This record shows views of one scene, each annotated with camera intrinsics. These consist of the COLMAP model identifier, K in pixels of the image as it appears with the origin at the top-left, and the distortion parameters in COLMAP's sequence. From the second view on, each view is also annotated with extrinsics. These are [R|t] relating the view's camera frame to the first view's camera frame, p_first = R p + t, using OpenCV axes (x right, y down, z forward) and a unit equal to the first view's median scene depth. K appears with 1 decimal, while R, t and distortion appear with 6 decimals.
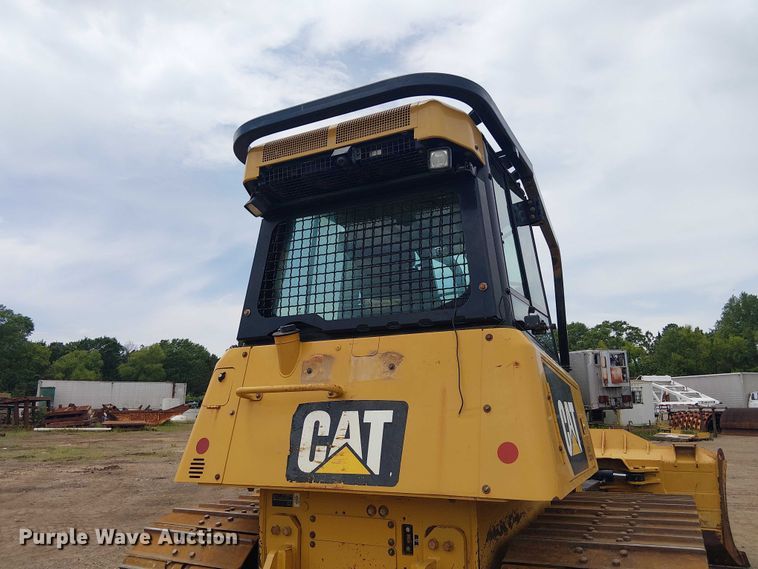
lens RADIAL K [[572.1, 0, 377.7], [0, 572.1, 282.2], [0, 0, 1]] dist [0.121780, -0.218055]
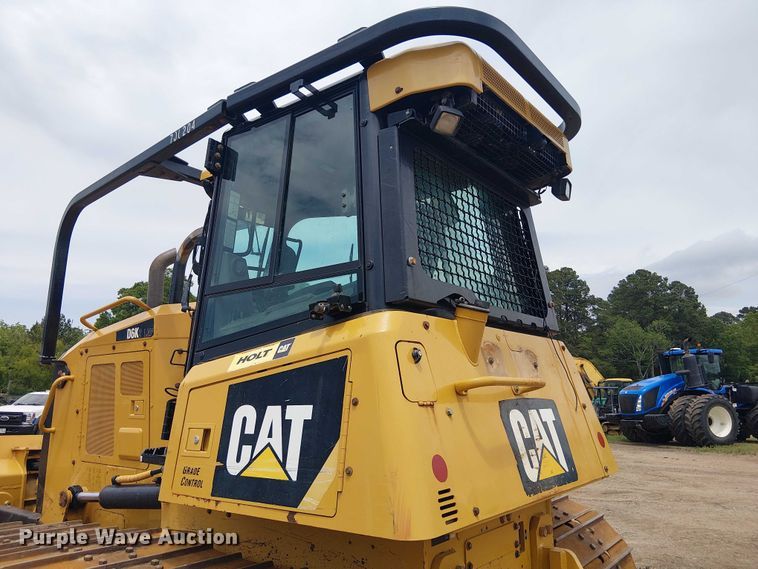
lens RADIAL K [[572.1, 0, 377.7], [0, 572.1, 282.2], [0, 0, 1]] dist [0.121780, -0.218055]
pose [[0.196974, 0.205455, 0.958639, -0.987396], [-0.200530, 0.965567, -0.165736, 0.220104], [-0.959682, -0.159590, 0.231392, 1.009990]]
